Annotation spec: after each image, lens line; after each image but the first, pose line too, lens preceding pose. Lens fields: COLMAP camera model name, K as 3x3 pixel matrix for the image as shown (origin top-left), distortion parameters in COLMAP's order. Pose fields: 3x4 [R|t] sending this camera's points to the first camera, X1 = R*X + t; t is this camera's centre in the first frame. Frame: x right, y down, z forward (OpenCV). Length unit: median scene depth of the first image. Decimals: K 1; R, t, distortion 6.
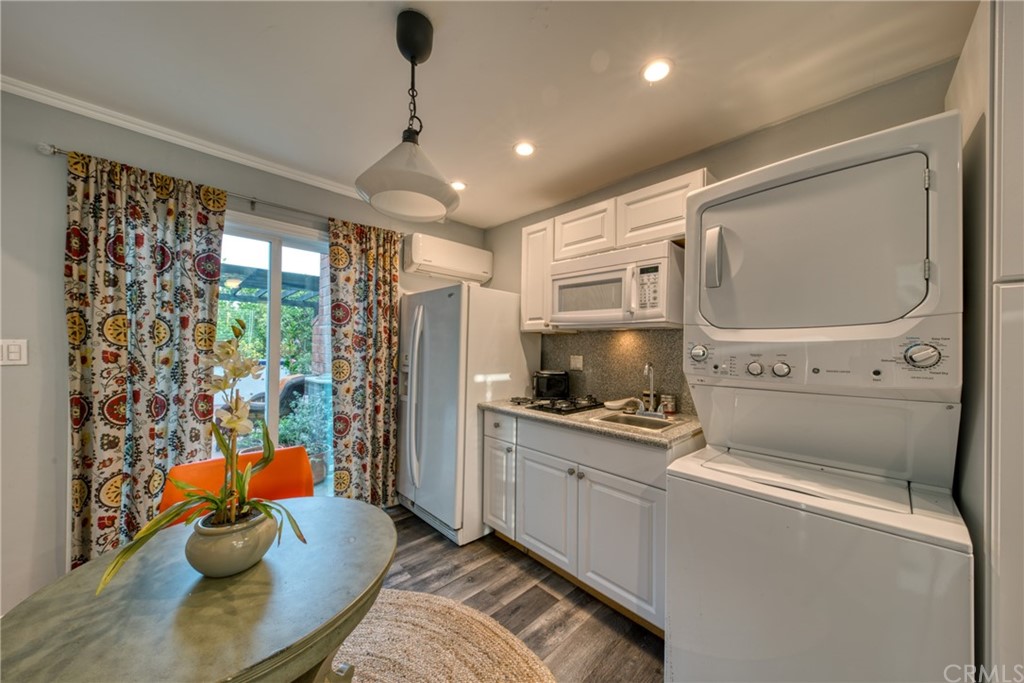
lens RADIAL K [[346.0, 0, 509.1], [0, 346.0, 344.7], [0, 0, 1]] dist [-0.002820, -0.000468]
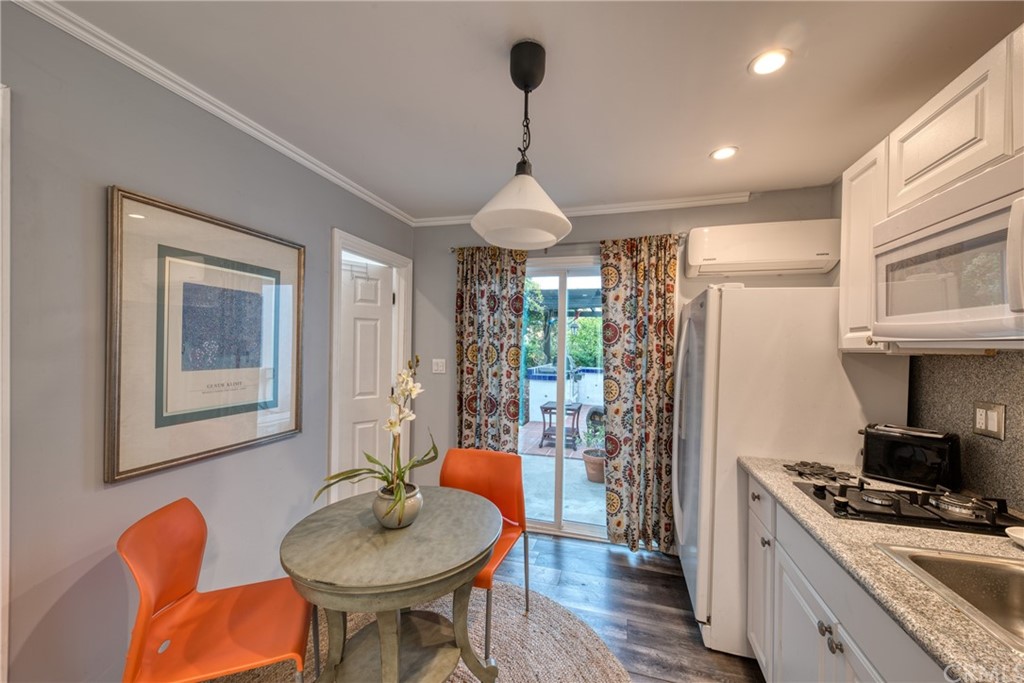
lens RADIAL K [[374.8, 0, 515.0], [0, 374.8, 345.0], [0, 0, 1]] dist [0.001889, -0.000944]
pose [[0.507113, -0.014970, -0.861750, 0.331255], [-0.001908, 0.999827, -0.018492, -0.038875], [0.861878, 0.011021, 0.506996, 0.232376]]
